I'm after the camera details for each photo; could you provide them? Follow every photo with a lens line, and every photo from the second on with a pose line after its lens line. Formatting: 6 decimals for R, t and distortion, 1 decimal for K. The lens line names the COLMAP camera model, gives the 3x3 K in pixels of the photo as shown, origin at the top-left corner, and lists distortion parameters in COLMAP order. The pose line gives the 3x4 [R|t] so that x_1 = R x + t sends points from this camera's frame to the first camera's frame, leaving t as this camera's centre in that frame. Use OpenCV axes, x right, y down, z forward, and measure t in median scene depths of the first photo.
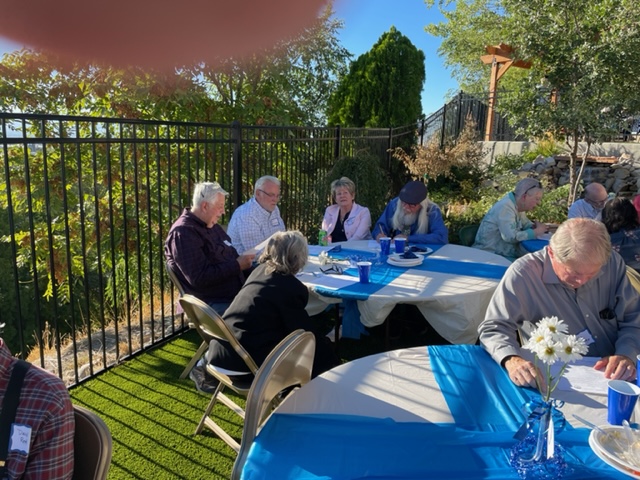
lens RADIAL K [[484.2, 0, 320.0], [0, 484.2, 240.0], [0, 0, 1]] dist [0.081725, -0.104562]
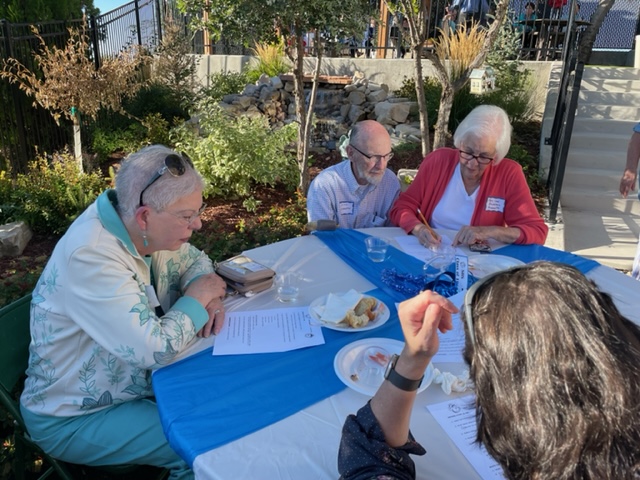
lens RADIAL K [[484.2, 0, 320.0], [0, 484.2, 240.0], [0, 0, 1]] dist [0.081725, -0.104562]
pose [[0.878629, -0.158917, 0.450284, 0.149842], [0.087469, 0.980603, 0.175406, -0.047453], [-0.469425, -0.114731, 0.875487, 0.277397]]
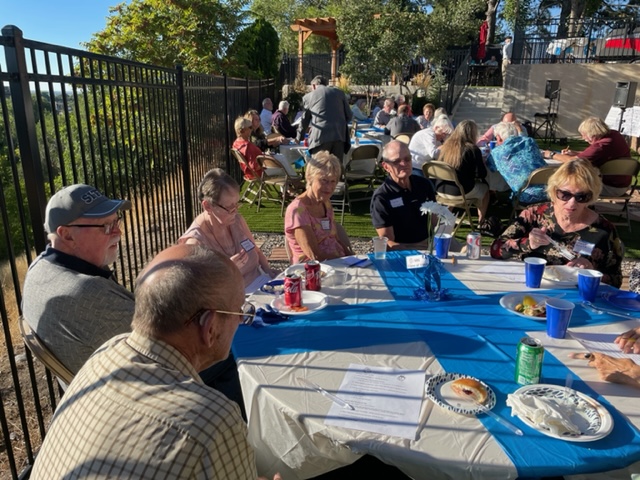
lens RADIAL K [[484.2, 0, 320.0], [0, 484.2, 240.0], [0, 0, 1]] dist [0.081725, -0.104562]
pose [[0.897791, -0.145264, 0.415776, -0.479239], [0.098879, 0.986422, 0.131126, 0.124910], [-0.429178, -0.076612, 0.899965, -0.663414]]
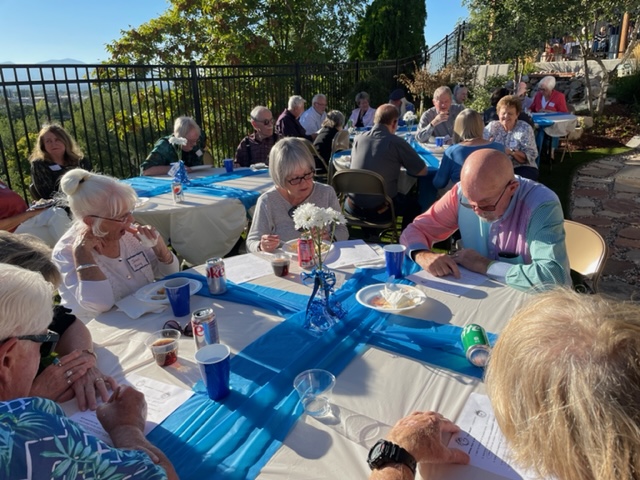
lens RADIAL K [[484.2, 0, 320.0], [0, 484.2, 240.0], [0, 0, 1]] dist [0.081725, -0.104562]
pose [[0.997692, -0.039955, -0.054900, -0.011047], [0.046438, 0.991394, 0.122401, 0.077050], [0.049537, -0.124668, 0.990961, -0.356706]]
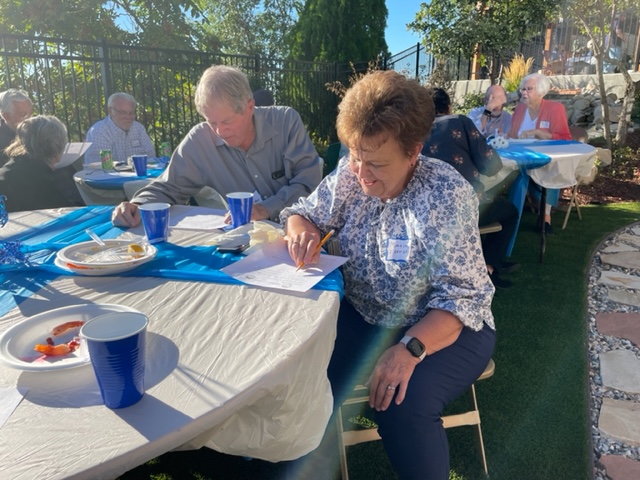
lens RADIAL K [[484.2, 0, 320.0], [0, 484.2, 240.0], [0, 0, 1]] dist [0.081725, -0.104562]
pose [[0.998581, -0.016202, -0.050736, 0.138123], [0.020035, 0.996910, 0.075961, 0.041374], [0.049349, -0.076869, 0.995819, 0.001941]]
